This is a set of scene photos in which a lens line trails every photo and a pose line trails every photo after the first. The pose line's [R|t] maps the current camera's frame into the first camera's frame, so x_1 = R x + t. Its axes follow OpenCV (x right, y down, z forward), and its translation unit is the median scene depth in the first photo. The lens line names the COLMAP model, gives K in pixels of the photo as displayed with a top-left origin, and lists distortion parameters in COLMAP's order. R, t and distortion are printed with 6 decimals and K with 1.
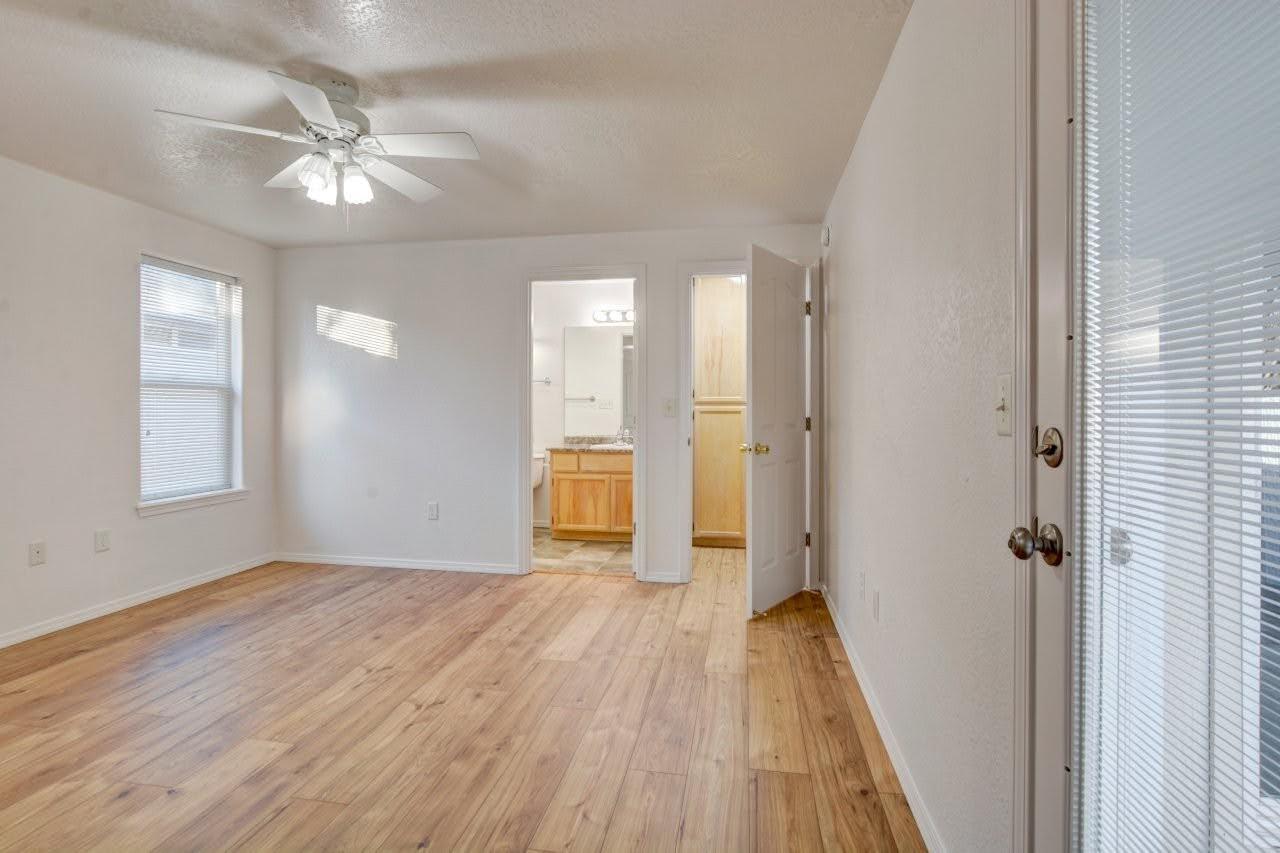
lens RADIAL K [[619.2, 0, 636.8], [0, 619.2, 425.8], [0, 0, 1]] dist [-0.041223, 0.006904]
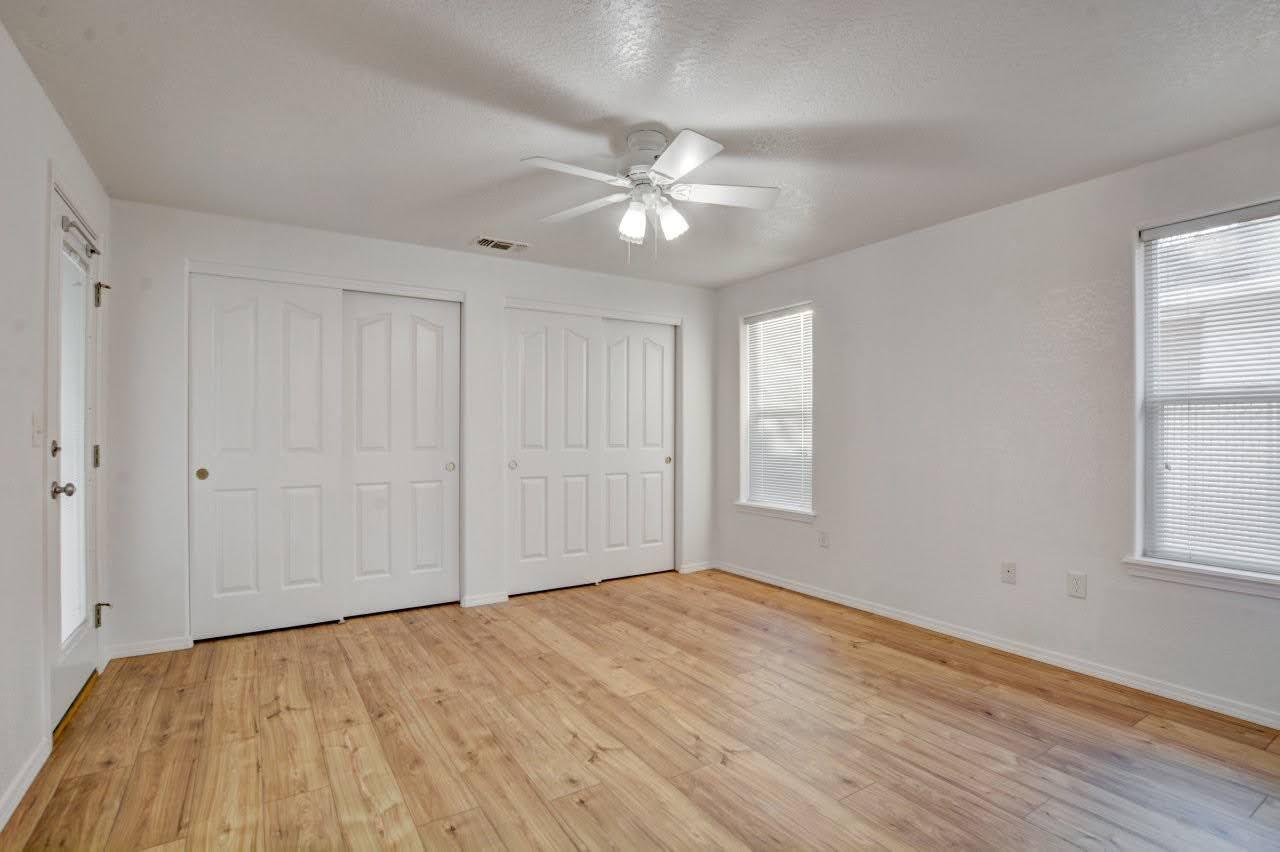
lens RADIAL K [[619.2, 0, 636.8], [0, 619.2, 425.3], [0, 0, 1]] dist [-0.041223, 0.006904]
pose [[-0.739729, -0.008367, -0.672852, 0.211267], [-0.024060, 0.999612, 0.014022, -0.044895], [0.672474, 0.026562, -0.739644, 1.510536]]
